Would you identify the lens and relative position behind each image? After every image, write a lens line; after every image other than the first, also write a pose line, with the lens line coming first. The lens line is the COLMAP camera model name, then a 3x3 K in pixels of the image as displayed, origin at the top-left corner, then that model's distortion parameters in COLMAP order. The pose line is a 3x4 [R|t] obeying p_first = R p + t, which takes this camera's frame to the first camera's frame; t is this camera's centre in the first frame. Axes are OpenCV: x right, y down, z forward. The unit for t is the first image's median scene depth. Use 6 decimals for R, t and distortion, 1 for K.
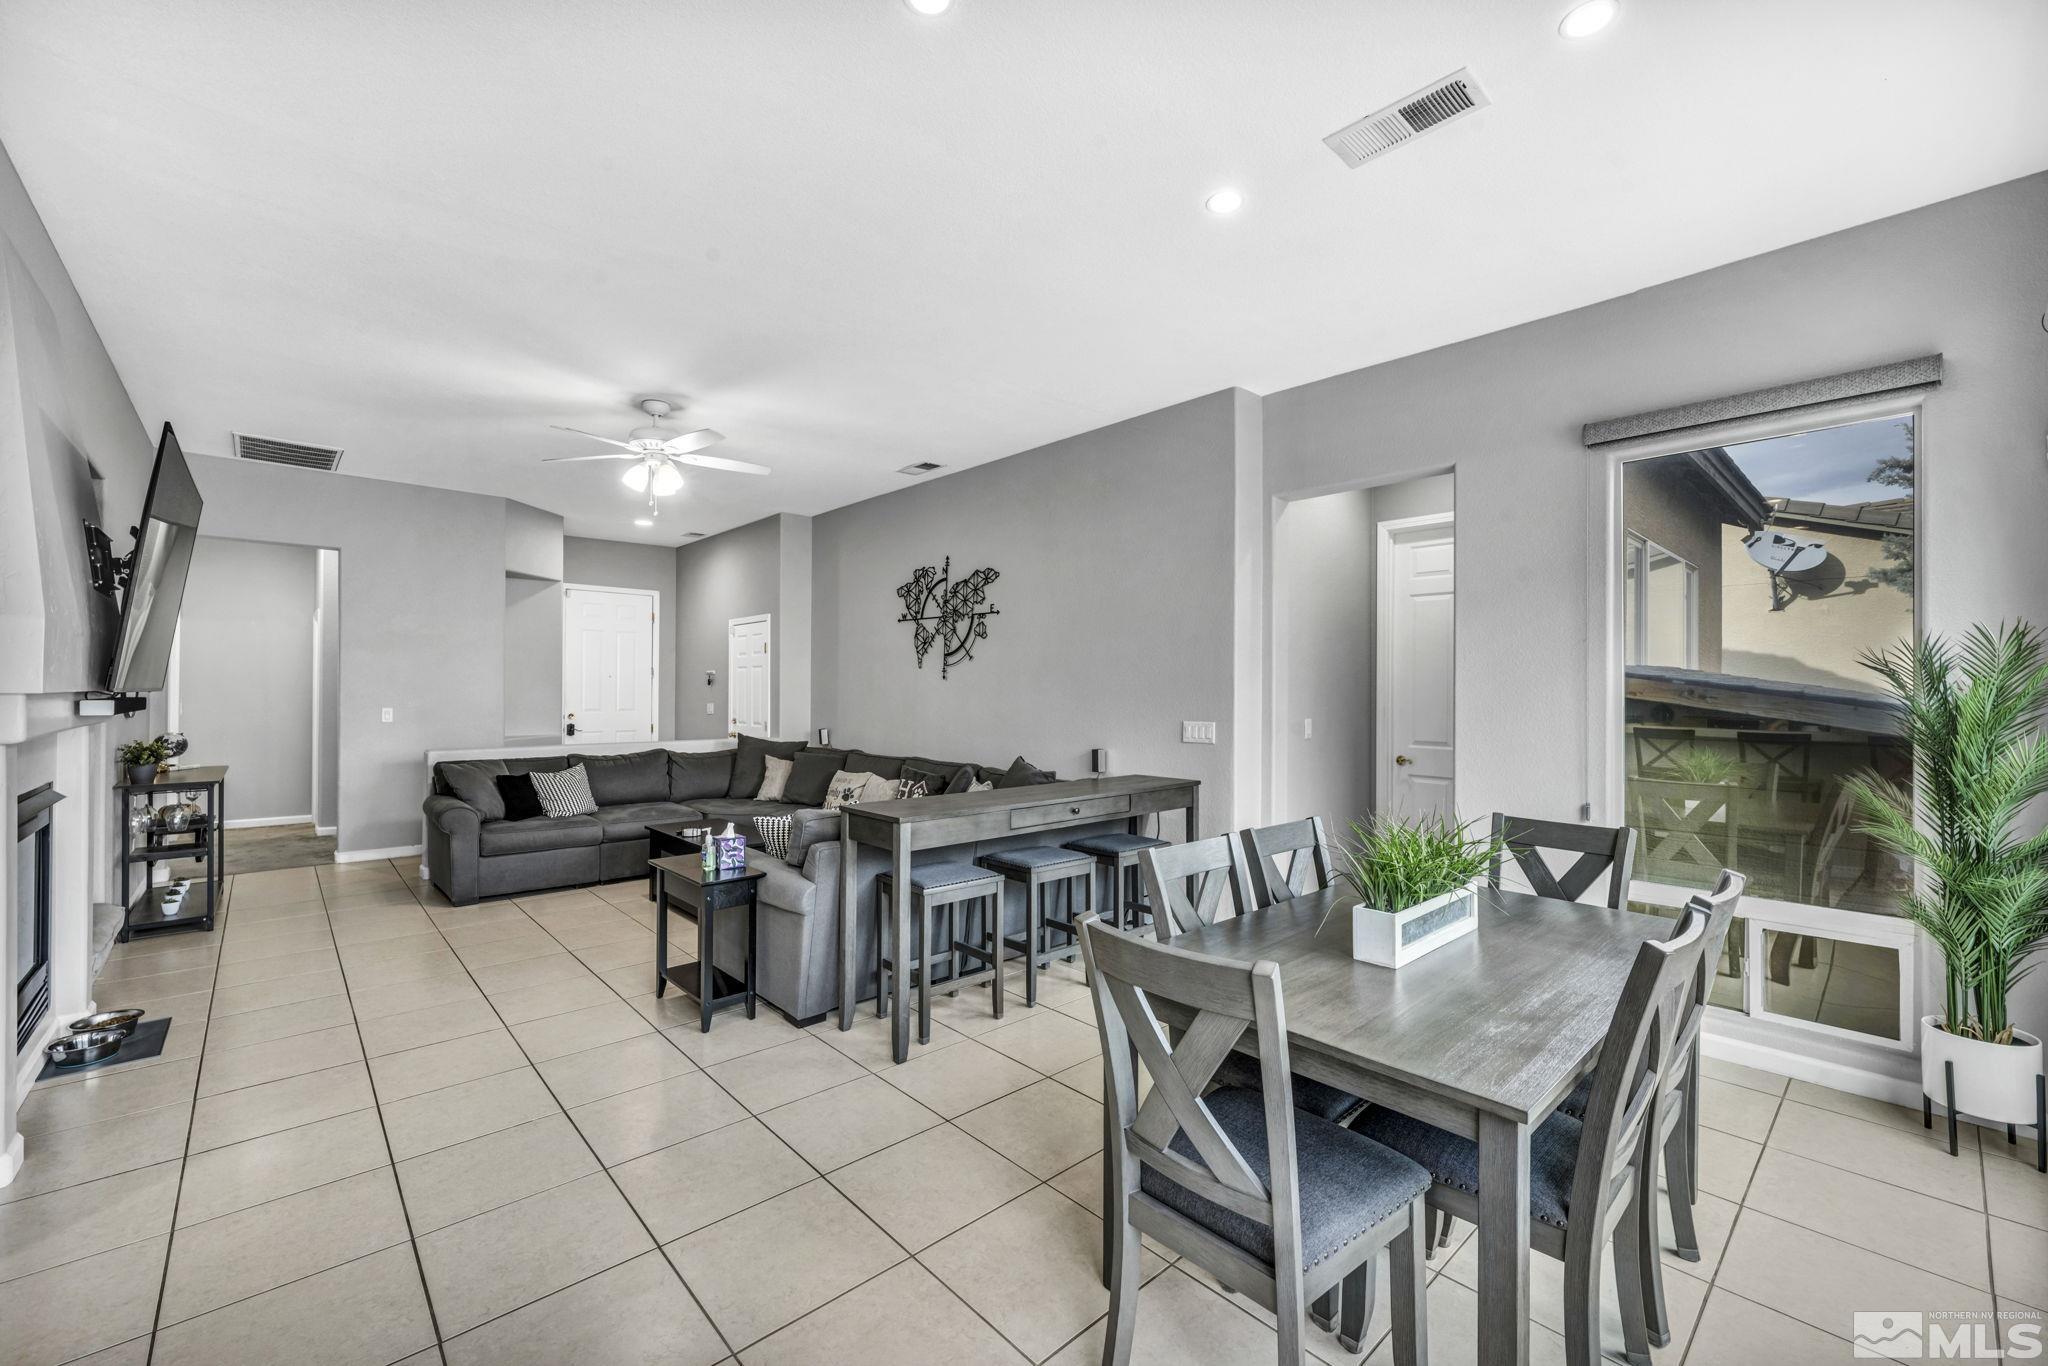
lens RADIAL K [[823.2, 0, 1030.4], [0, 823.2, 687.9], [0, 0, 1]] dist [-0.002763, -0.000393]
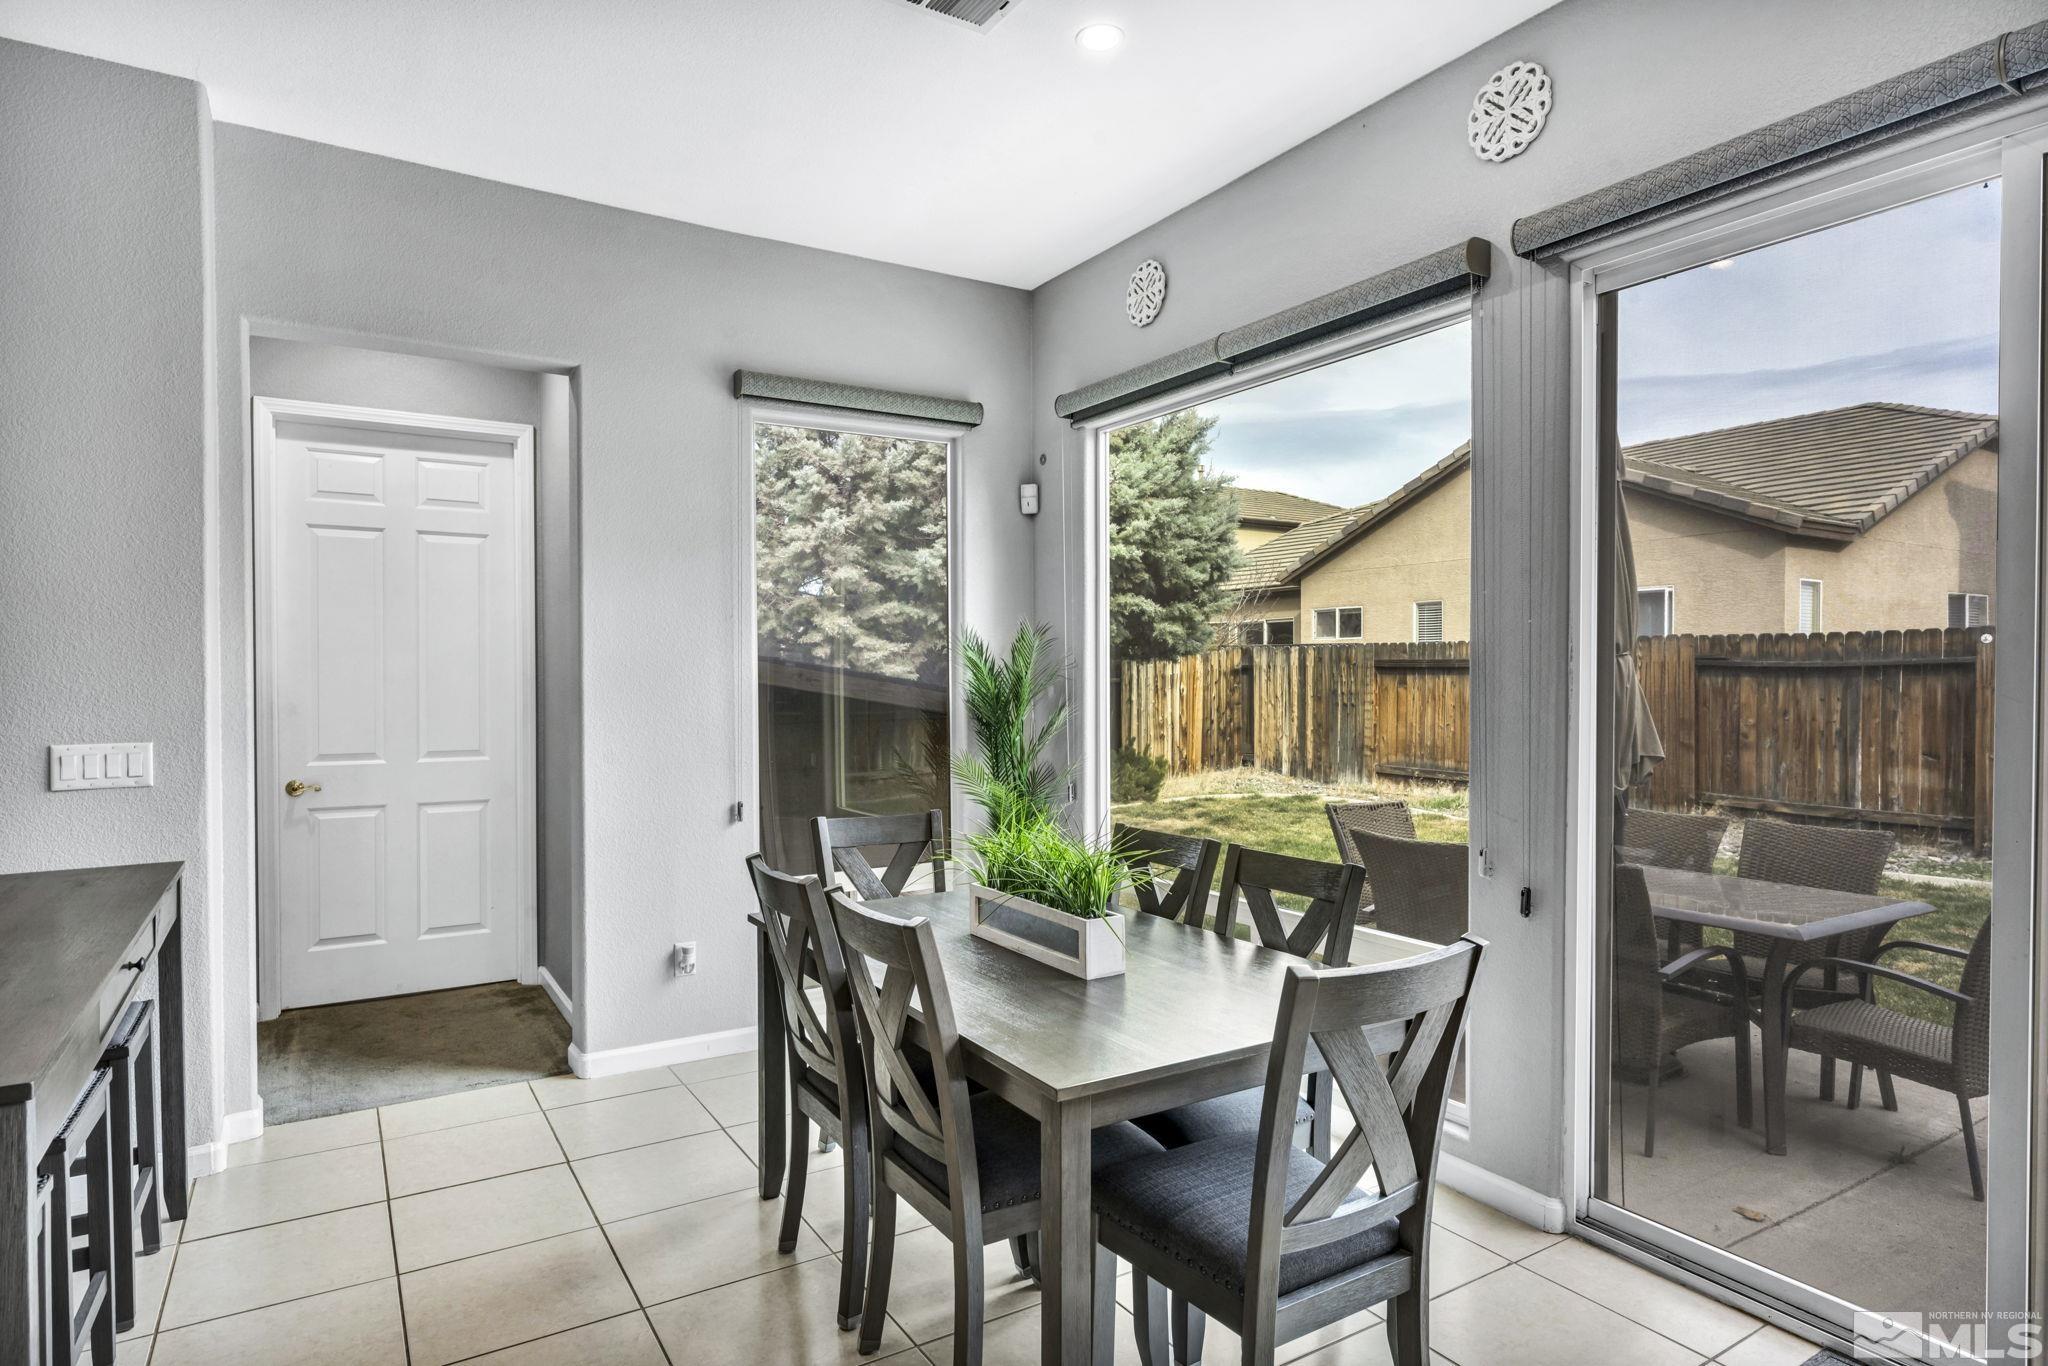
lens RADIAL K [[1146.3, 0, 1034.8], [0, 1146.3, 683.9], [0, 0, 1]] dist [-0.002845, -0.003013]
pose [[0.179256, -0.012139, 0.983728, -0.297789], [0.002232, 0.999926, 0.011932, 0.000008], [-0.983800, 0.000057, 0.179270, 0.296680]]
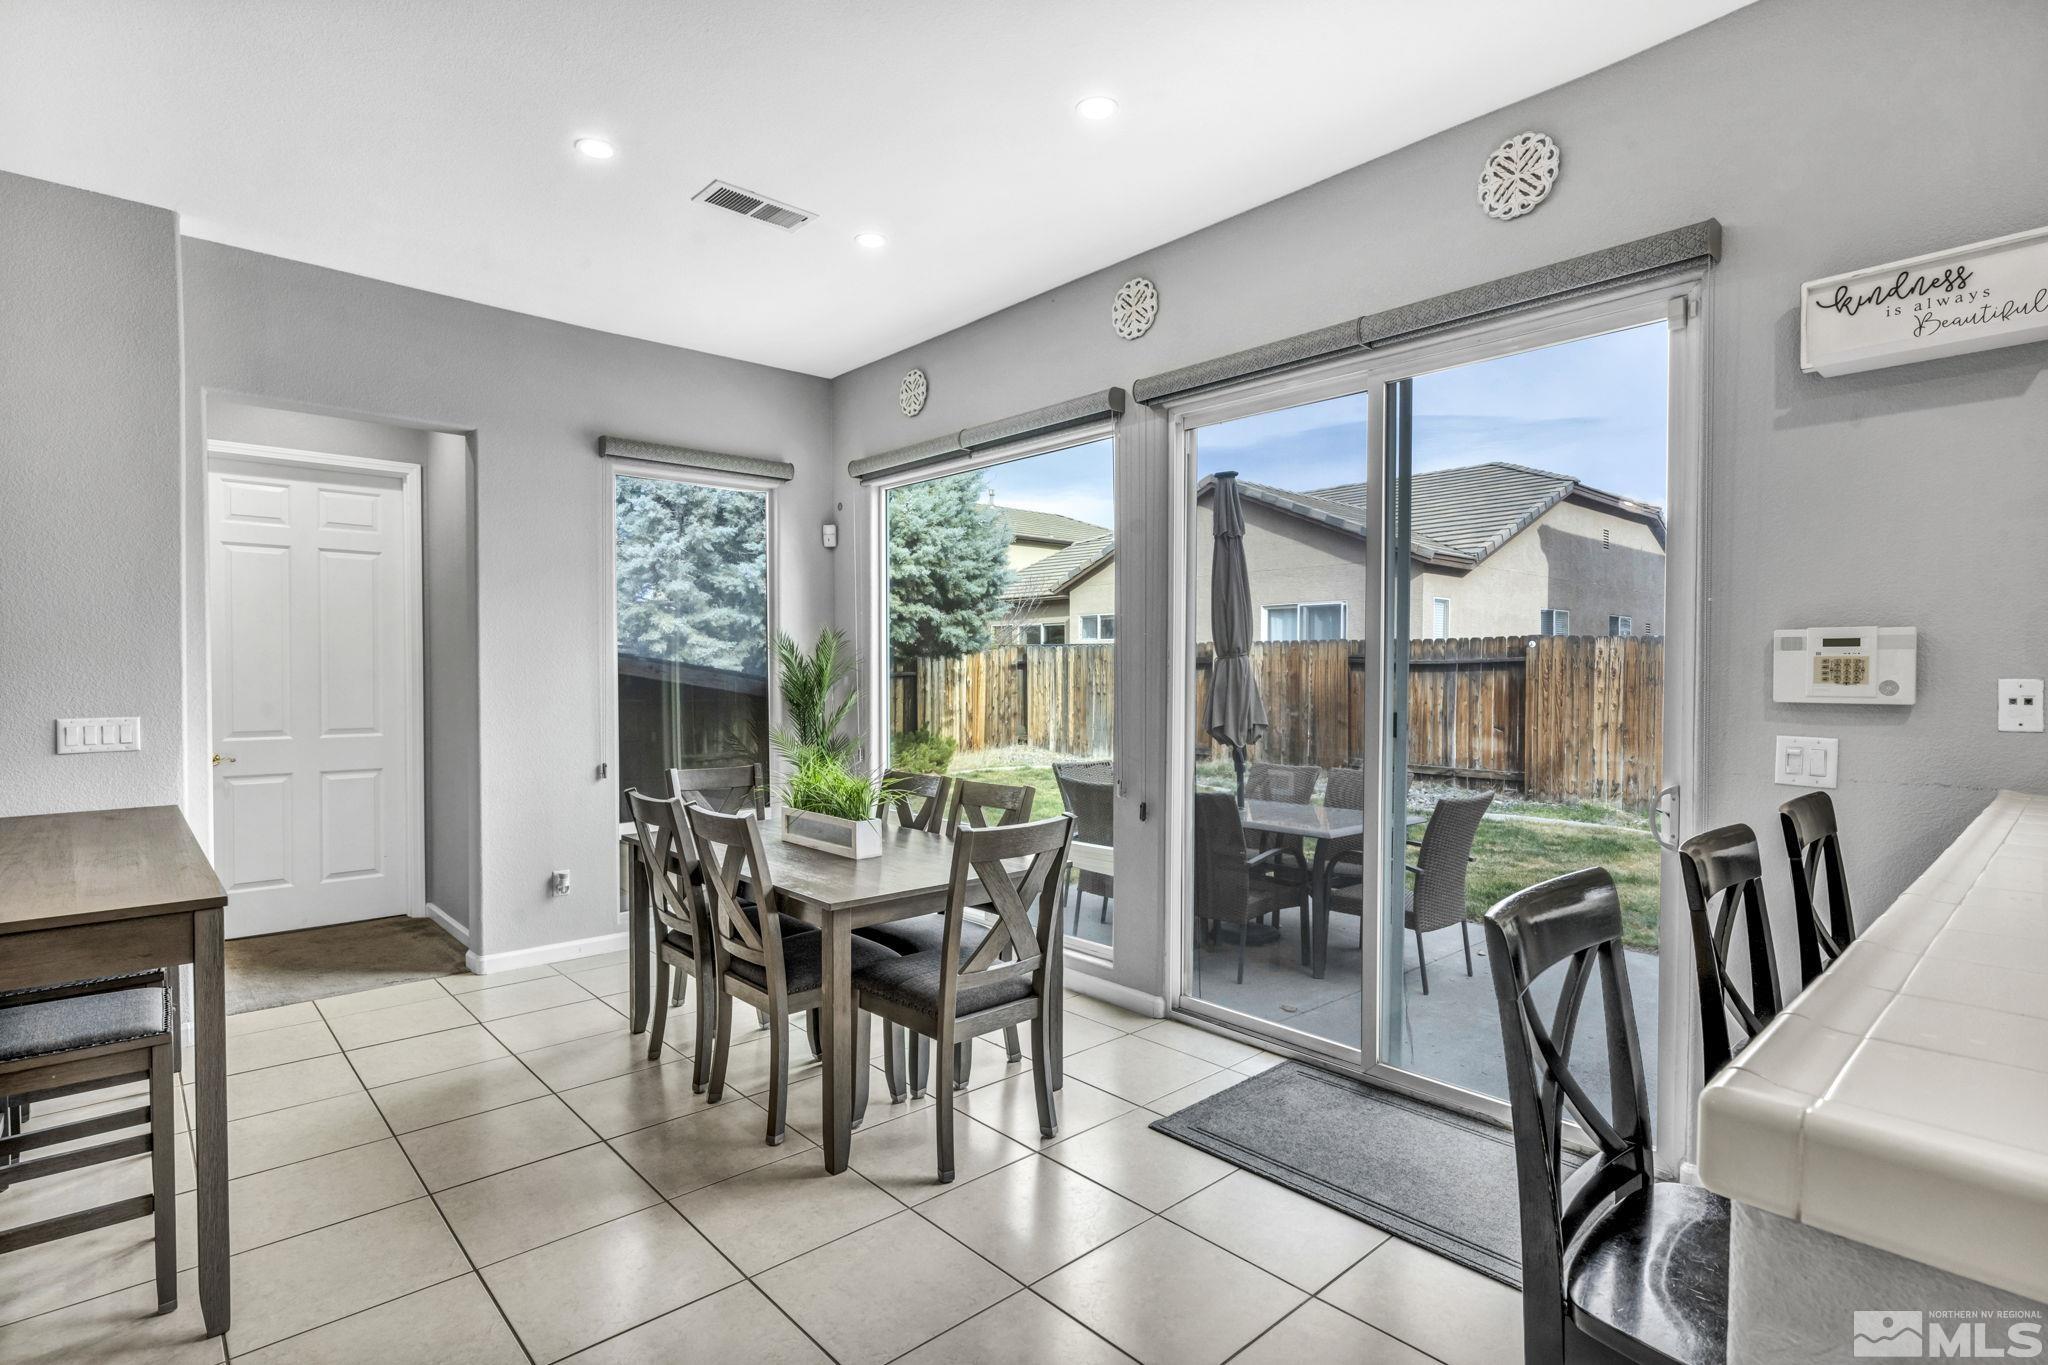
lens RADIAL K [[1017.1, 0, 1031.4], [0, 1017.1, 686.3], [0, 0, 1]] dist [-0.000537, -0.000667]
pose [[0.002857, -0.020605, 0.999784, -0.478680], [-0.000749, 0.999787, 0.020608, 0.001002], [-0.999996, -0.000808, 0.002841, 0.247947]]
